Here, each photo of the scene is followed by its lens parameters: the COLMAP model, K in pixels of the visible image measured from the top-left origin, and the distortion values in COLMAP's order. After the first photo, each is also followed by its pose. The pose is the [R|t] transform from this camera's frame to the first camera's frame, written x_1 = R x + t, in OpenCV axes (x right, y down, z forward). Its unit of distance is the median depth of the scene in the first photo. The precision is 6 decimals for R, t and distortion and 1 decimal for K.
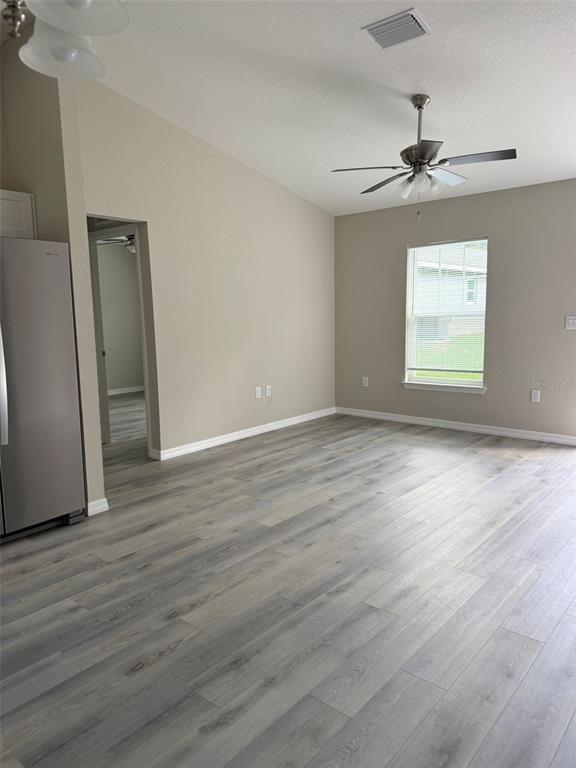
lens RADIAL K [[540.1, 0, 288.3], [0, 540.1, 382.0], [0, 0, 1]] dist [0.012464, -0.022336]
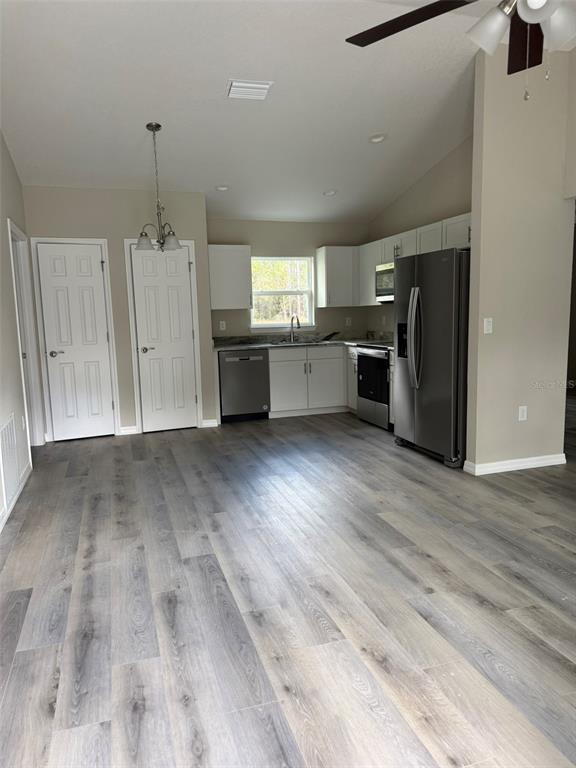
lens RADIAL K [[540.1, 0, 280.7], [0, 540.1, 388.6], [0, 0, 1]] dist [0.012464, -0.022336]
pose [[-0.530928, 0.165966, -0.831006, 0.789572], [-0.069354, 0.968834, 0.237803, -0.182842], [0.844574, 0.183890, -0.502871, 1.155392]]
